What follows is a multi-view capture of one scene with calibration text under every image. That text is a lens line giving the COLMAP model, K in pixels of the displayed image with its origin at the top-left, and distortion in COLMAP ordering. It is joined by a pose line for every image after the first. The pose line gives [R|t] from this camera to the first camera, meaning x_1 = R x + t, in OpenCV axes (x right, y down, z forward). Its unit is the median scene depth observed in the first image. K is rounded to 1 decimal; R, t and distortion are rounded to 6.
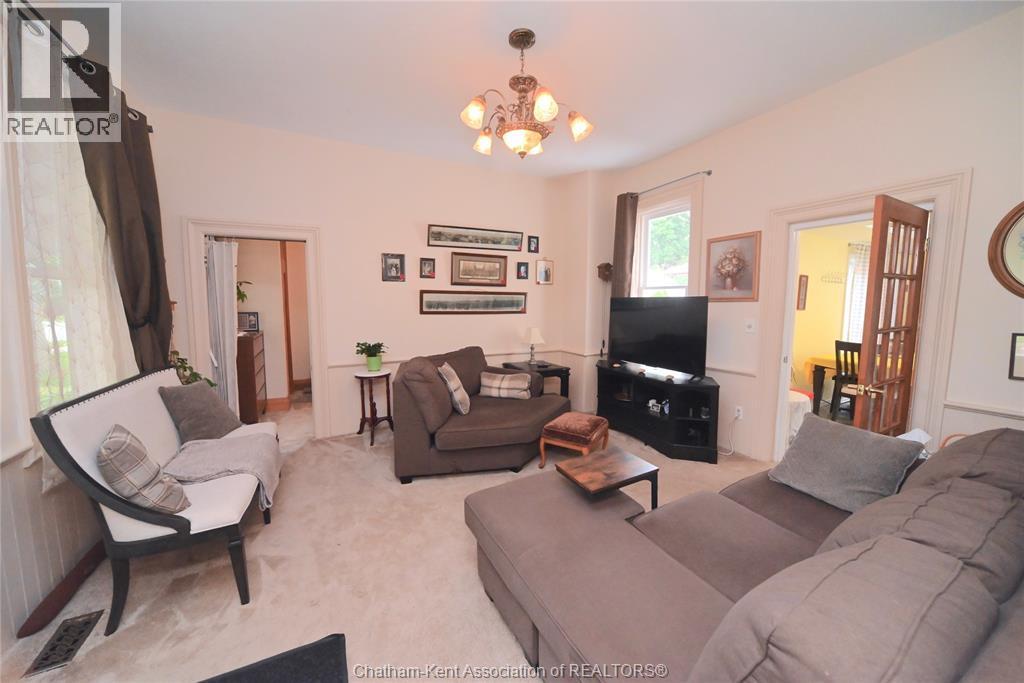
lens RADIAL K [[374.2, 0, 509.7], [0, 374.2, 336.5], [0, 0, 1]] dist [-0.014716, 0.000057]
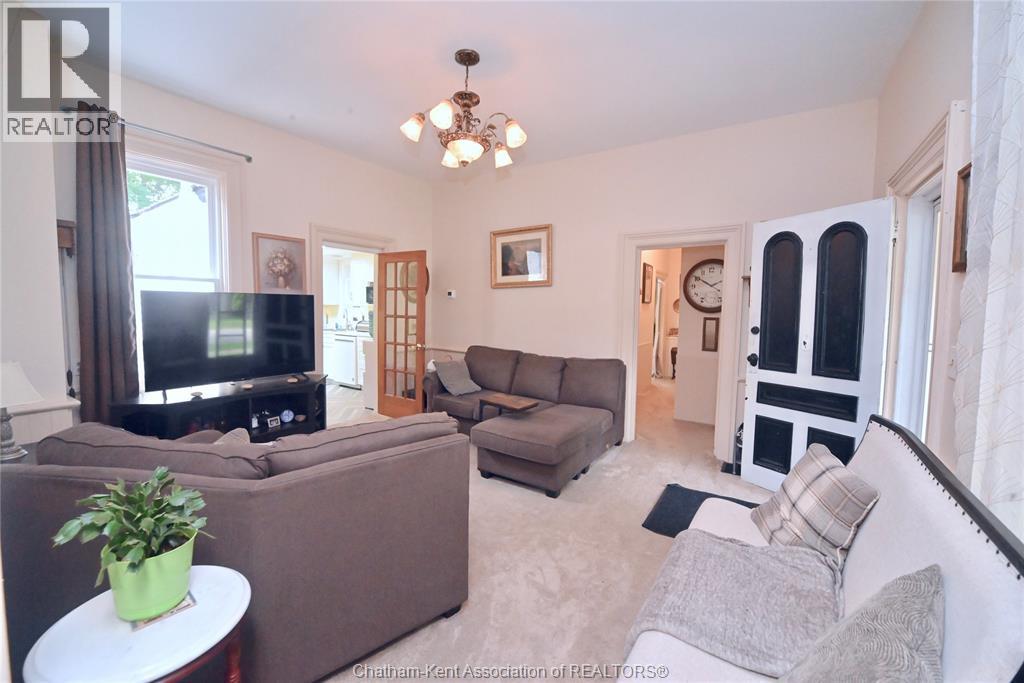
lens RADIAL K [[398.0, 0, 510.8], [0, 398.0, 341.5], [0, 0, 1]] dist [-0.001771, -0.000101]
pose [[-0.485854, -0.090986, 0.869291, -0.625936], [0.064244, 0.988159, 0.139334, -0.082908], [-0.871676, 0.123543, -0.474256, 0.886142]]
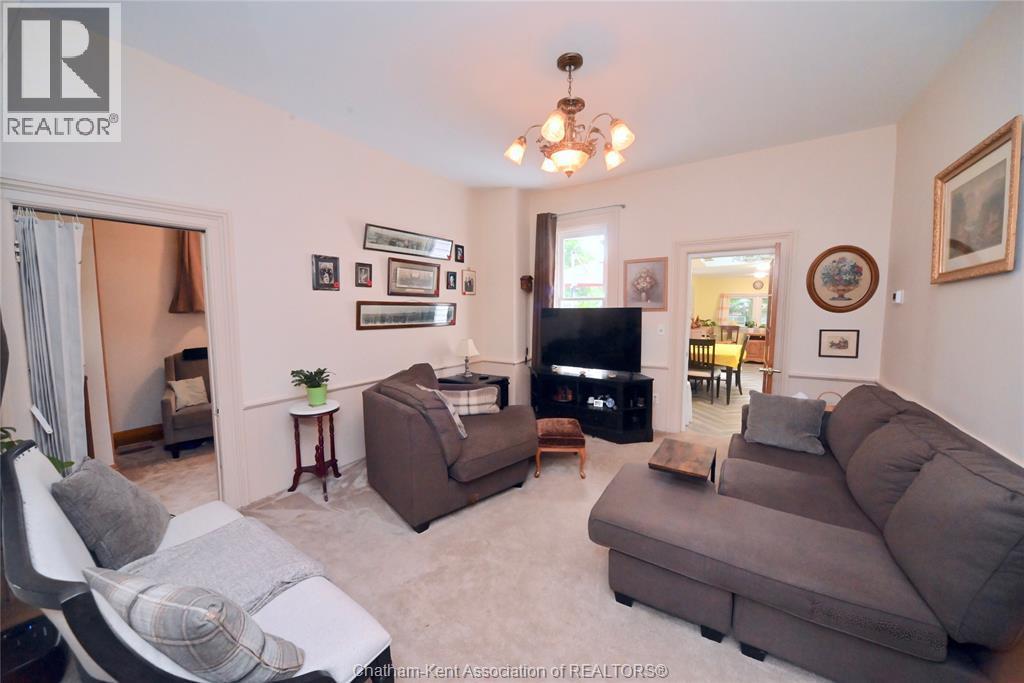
lens RADIAL K [[373.4, 0, 512.8], [0, 373.4, 338.2], [0, 0, 1]] dist [-0.015198, 0.000543]
pose [[0.866961, -0.047115, 0.496144, -0.379598], [0.053838, 0.998549, 0.000748, -0.025067], [-0.495460, 0.026063, 0.868240, 0.117644]]
